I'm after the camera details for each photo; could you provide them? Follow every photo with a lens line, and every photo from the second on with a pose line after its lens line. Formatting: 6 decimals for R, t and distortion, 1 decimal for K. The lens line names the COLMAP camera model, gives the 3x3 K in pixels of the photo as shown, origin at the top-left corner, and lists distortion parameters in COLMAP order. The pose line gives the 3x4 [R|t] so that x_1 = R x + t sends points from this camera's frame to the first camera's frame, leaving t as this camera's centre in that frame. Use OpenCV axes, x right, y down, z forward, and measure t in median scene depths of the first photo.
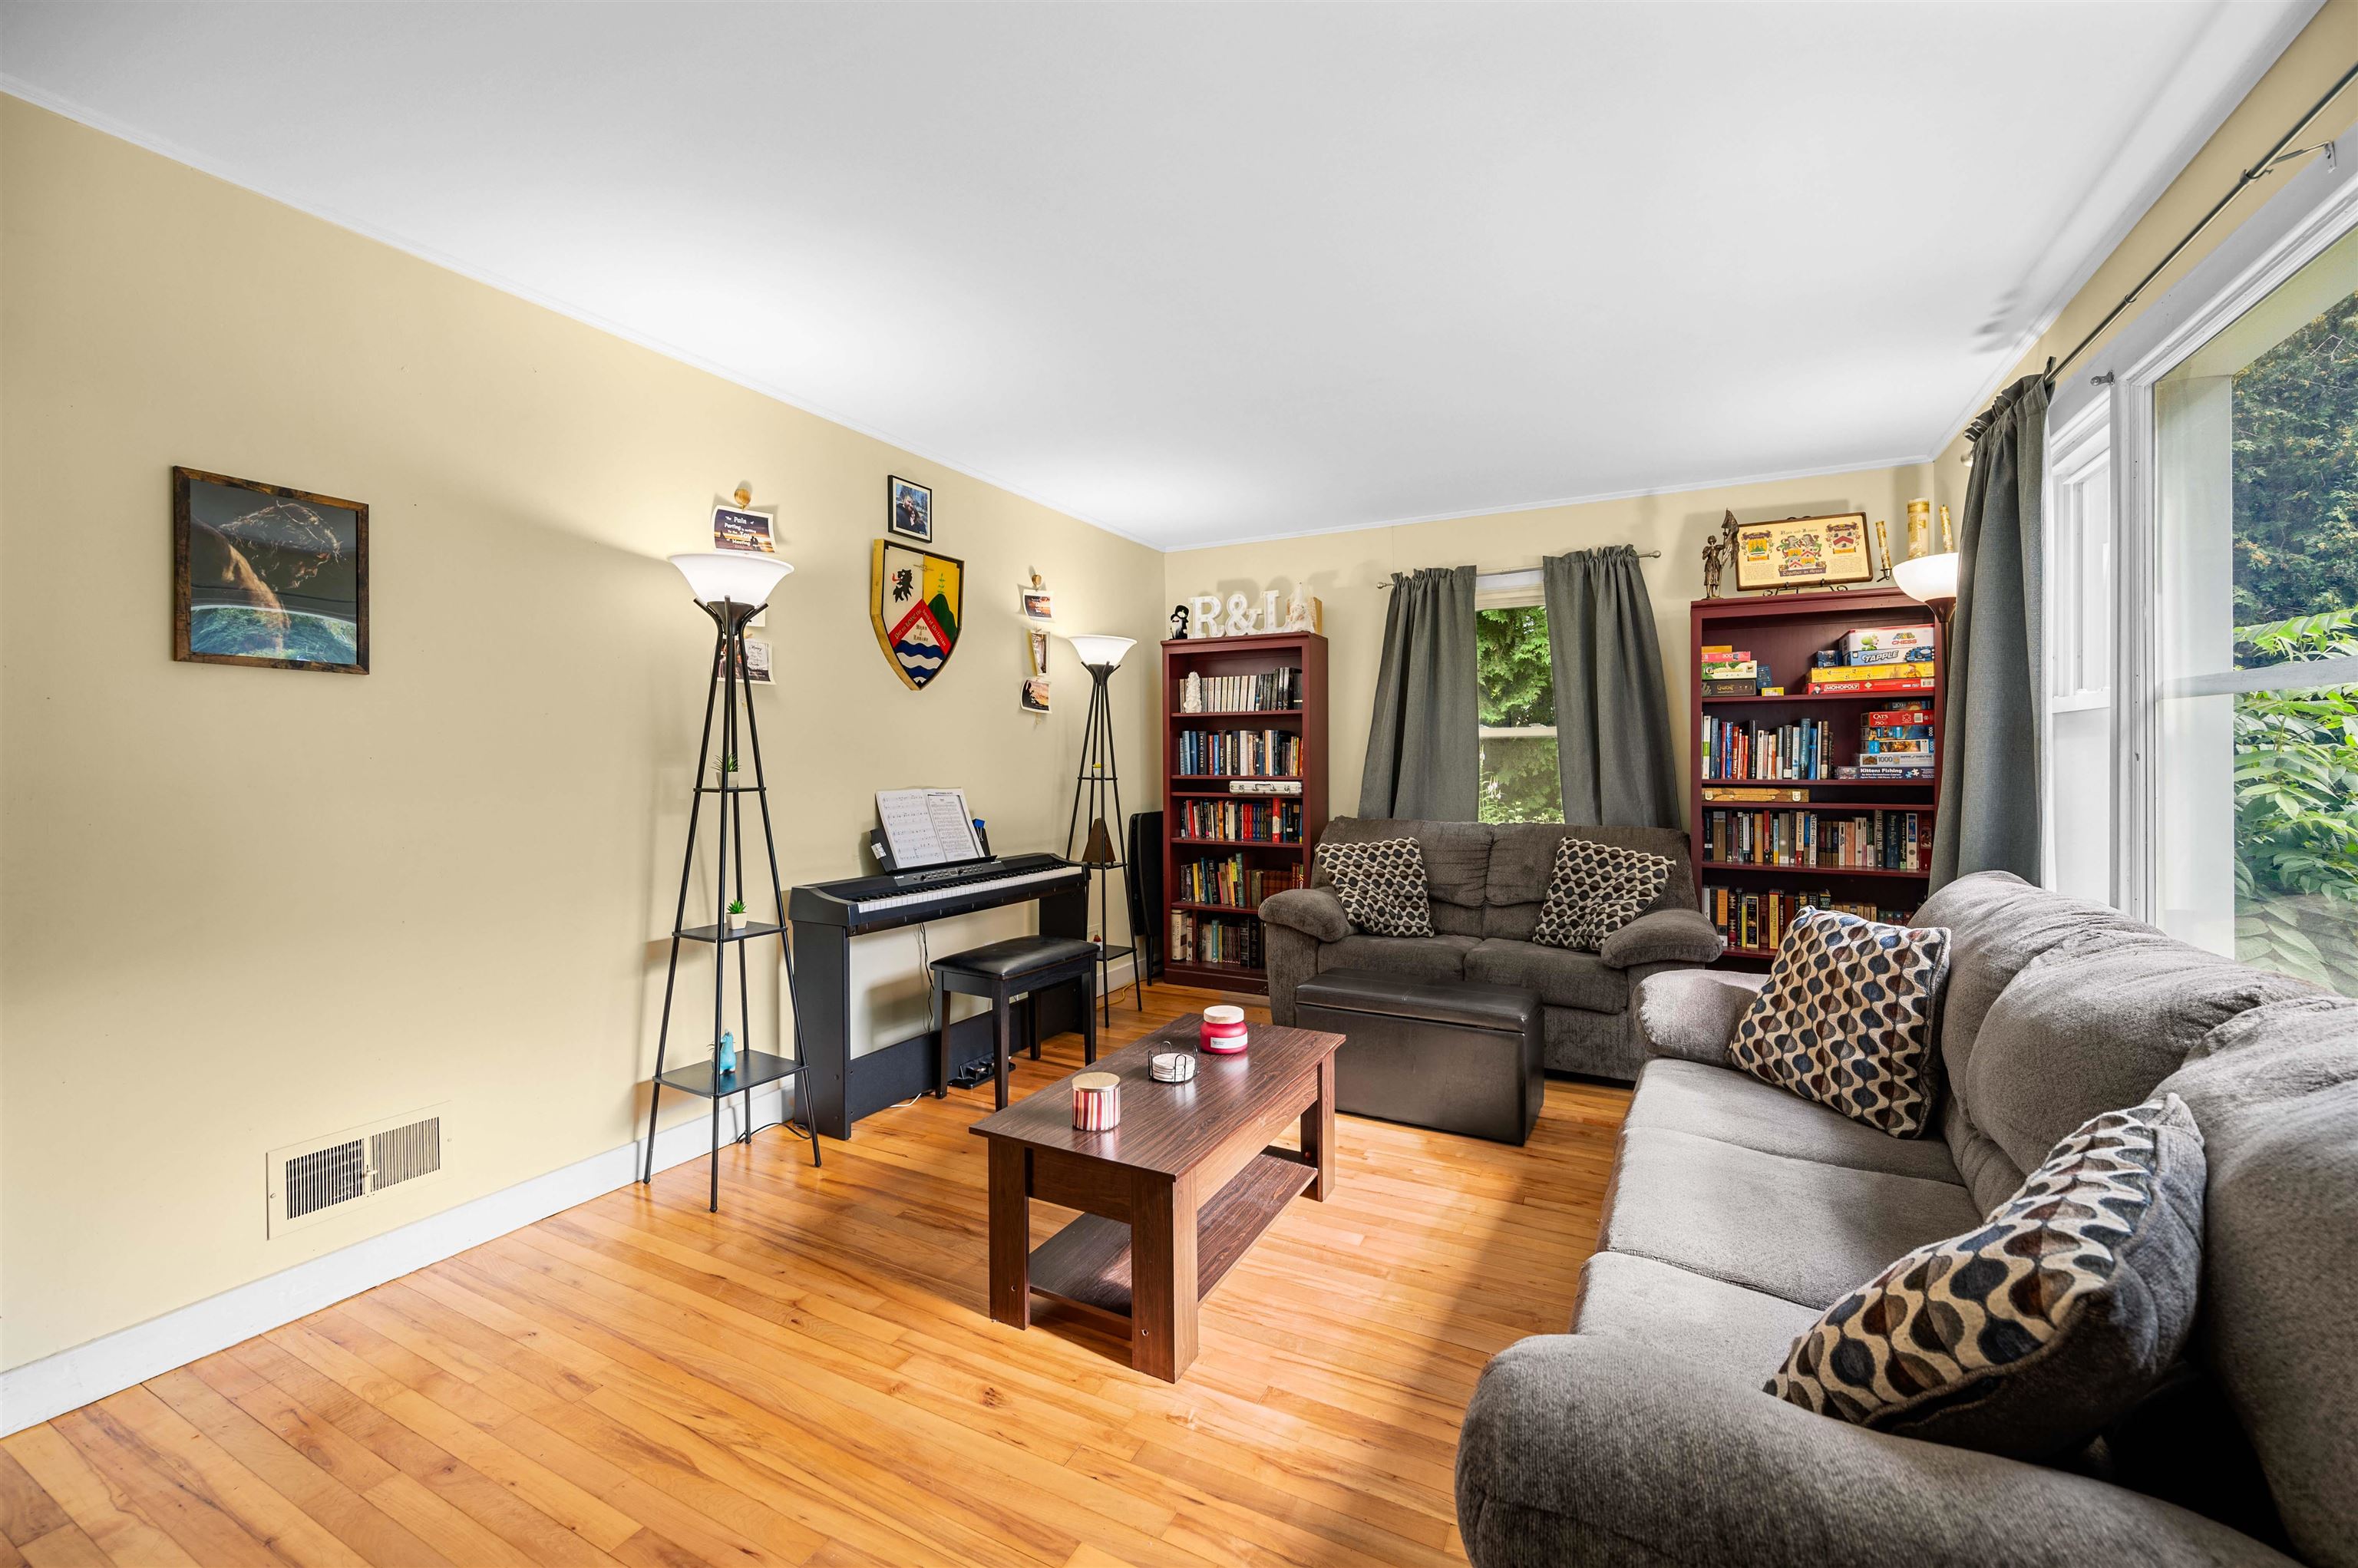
lens RADIAL K [[937.3, 0, 1169.8], [0, 937.3, 757.2], [0, 0, 1]] dist [-0.000286, -0.000130]
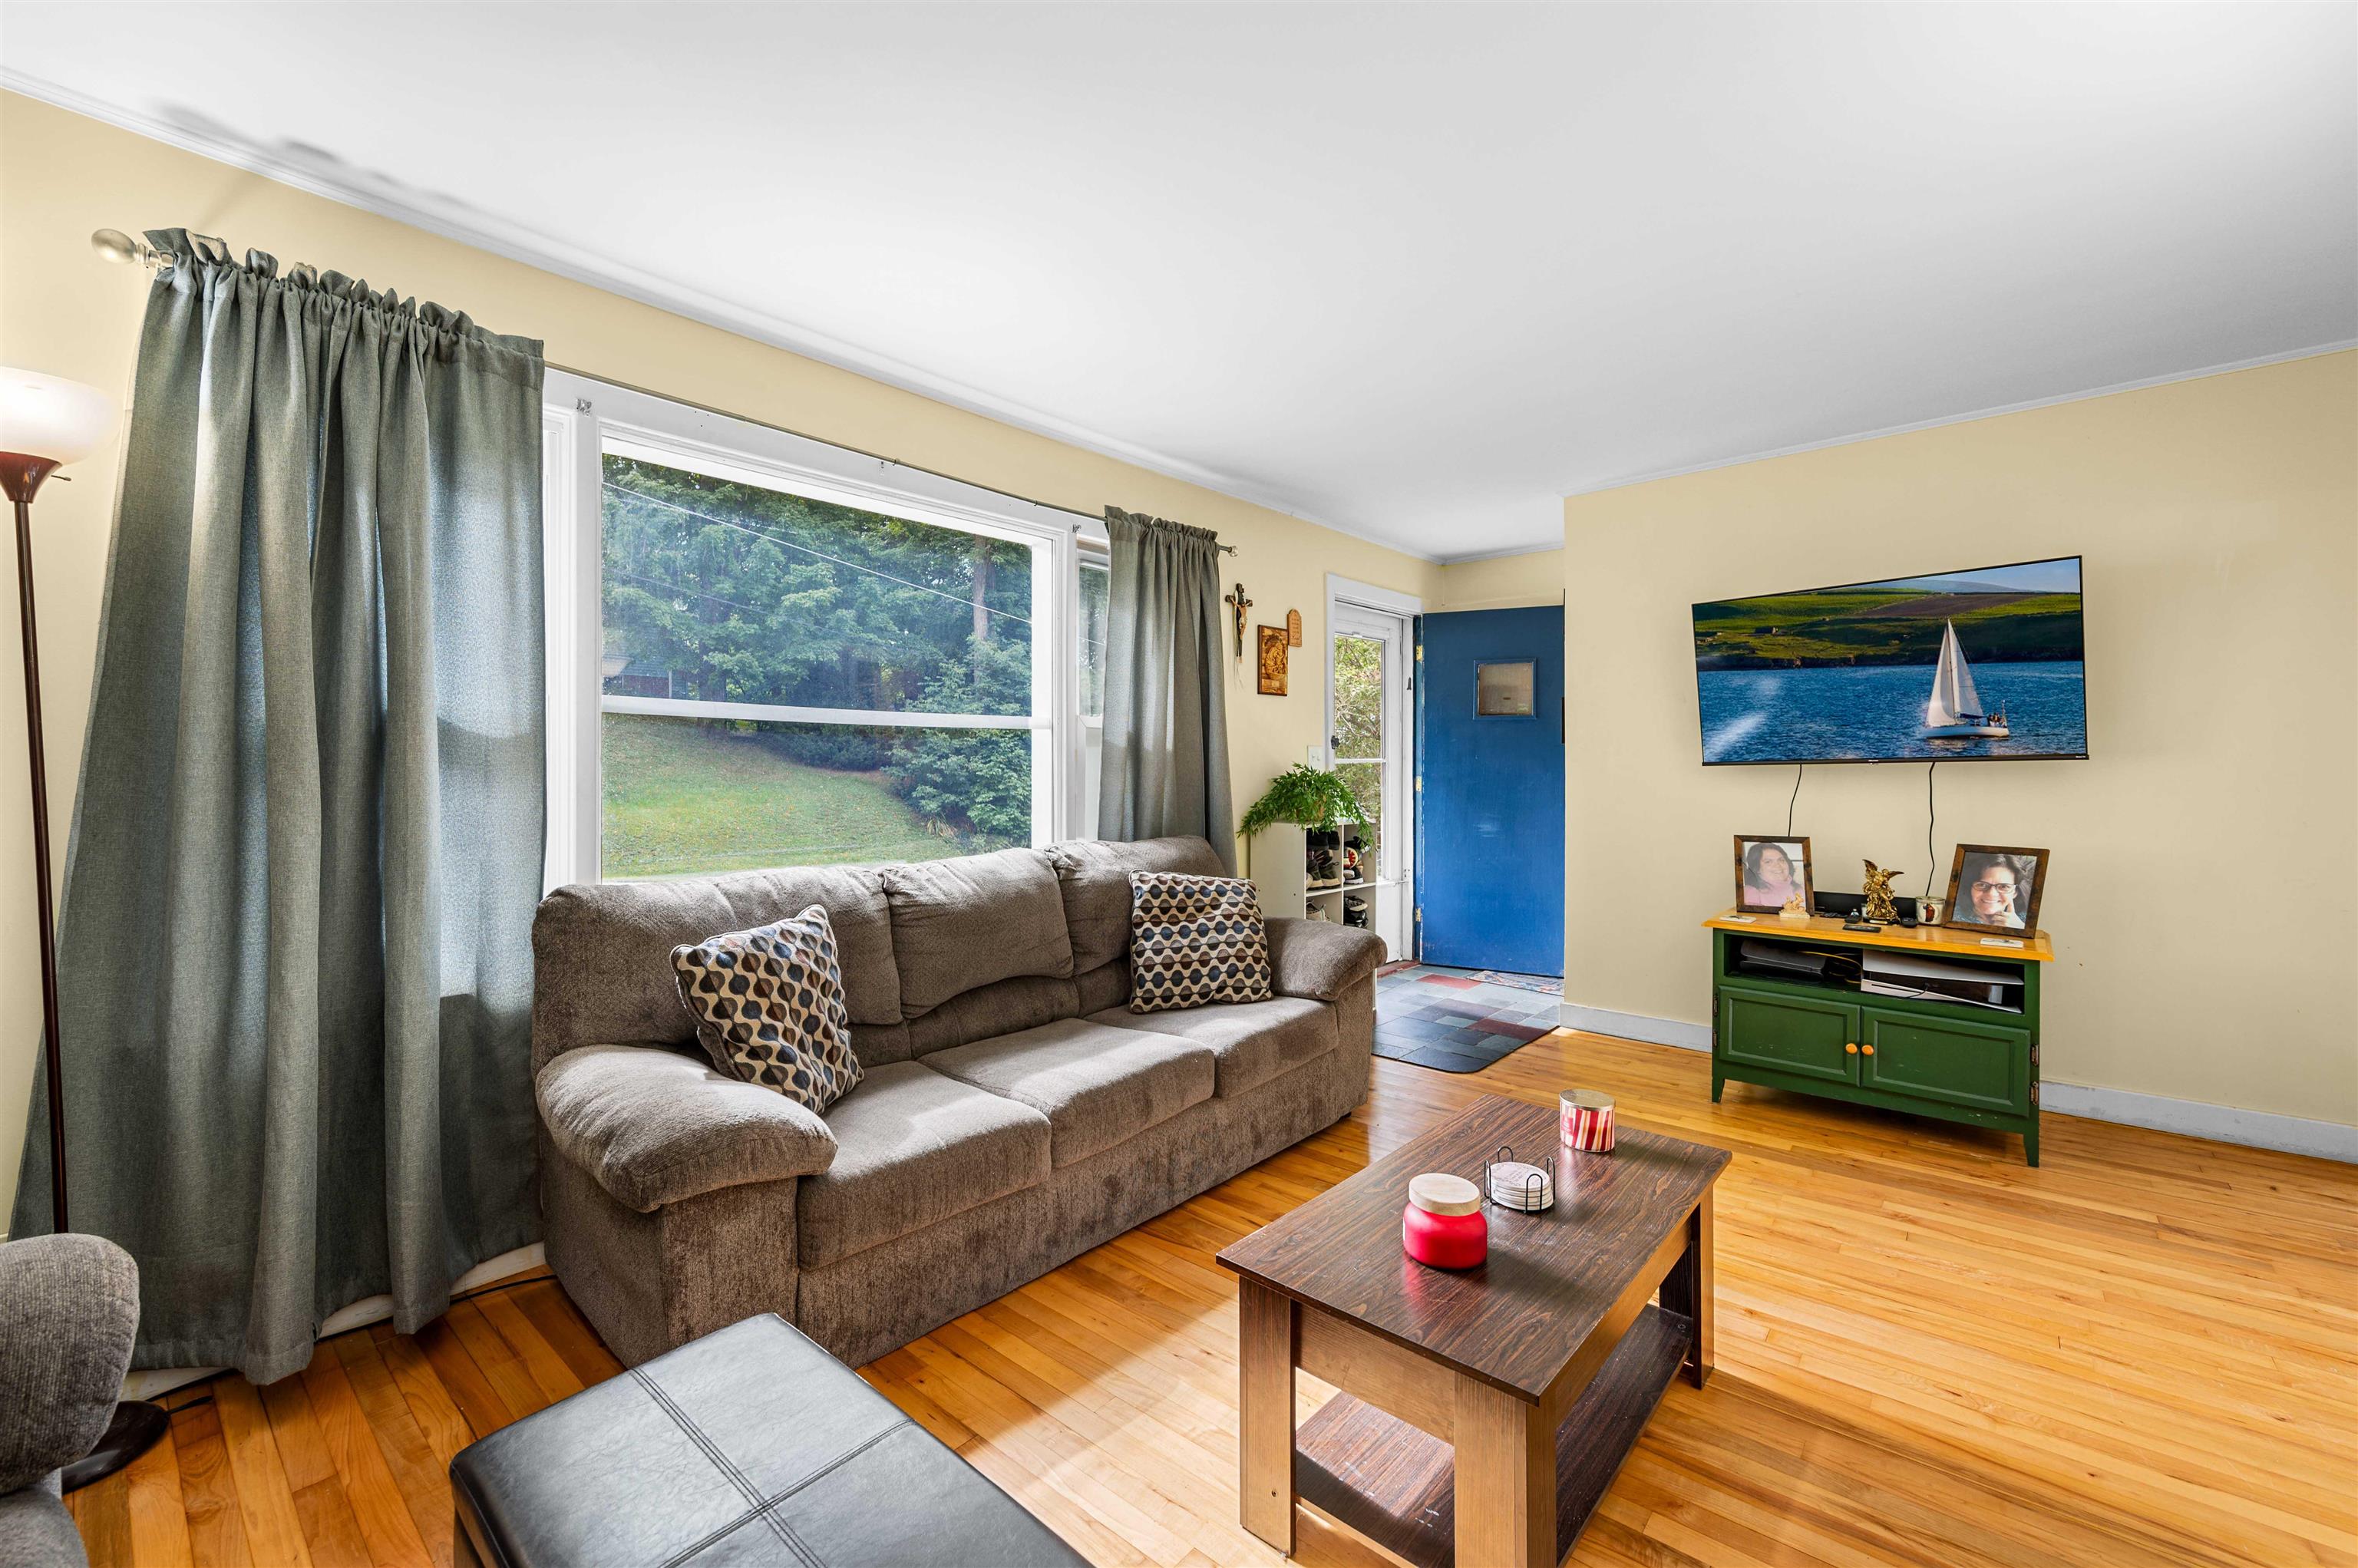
lens RADIAL K [[937.3, 0, 1169.8], [0, 937.3, 757.2], [0, 0, 1]] dist [-0.000286, -0.000130]
pose [[-0.967932, 0.002116, 0.251203, 0.087922], [-0.000823, 0.999932, -0.011594, 0.008957], [-0.251211, -0.011429, -0.967865, 1.877545]]
